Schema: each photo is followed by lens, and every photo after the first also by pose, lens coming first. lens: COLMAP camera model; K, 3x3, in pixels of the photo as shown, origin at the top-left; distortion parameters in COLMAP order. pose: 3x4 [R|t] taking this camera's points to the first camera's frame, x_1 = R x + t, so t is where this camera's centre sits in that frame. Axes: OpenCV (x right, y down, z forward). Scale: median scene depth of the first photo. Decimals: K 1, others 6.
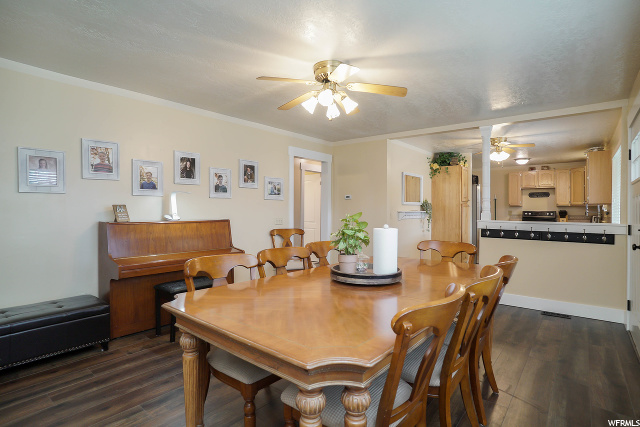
lens RADIAL K [[331.2, 0, 320.0], [0, 331.2, 213.5], [0, 0, 1]] dist [-0.004991, -0.000494]
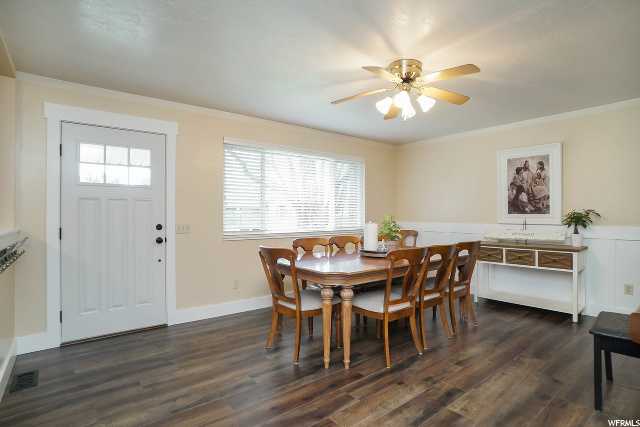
lens RADIAL K [[332.8, 0, 316.4], [0, 332.8, 213.8], [0, 0, 1]] dist [-0.050152, 0.000375]
pose [[-0.976463, -0.002523, 0.215671, 0.055711], [-0.000707, 0.999964, 0.008495, -0.009761], [-0.215685, 0.008142, -0.976429, 1.493601]]
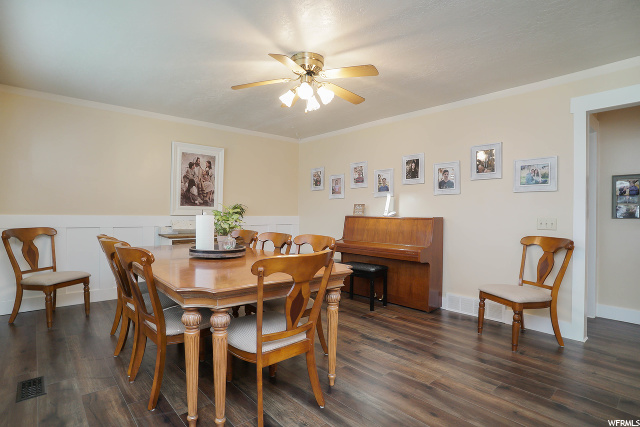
lens RADIAL K [[332.8, 0, 316.4], [0, 332.8, 213.8], [0, 0, 1]] dist [-0.050152, 0.000375]
pose [[-0.171556, 0.001367, -0.985173, 0.742707], [-0.023880, 0.999699, 0.005545, 0.011221], [0.984885, 0.024477, -0.171472, 0.898868]]
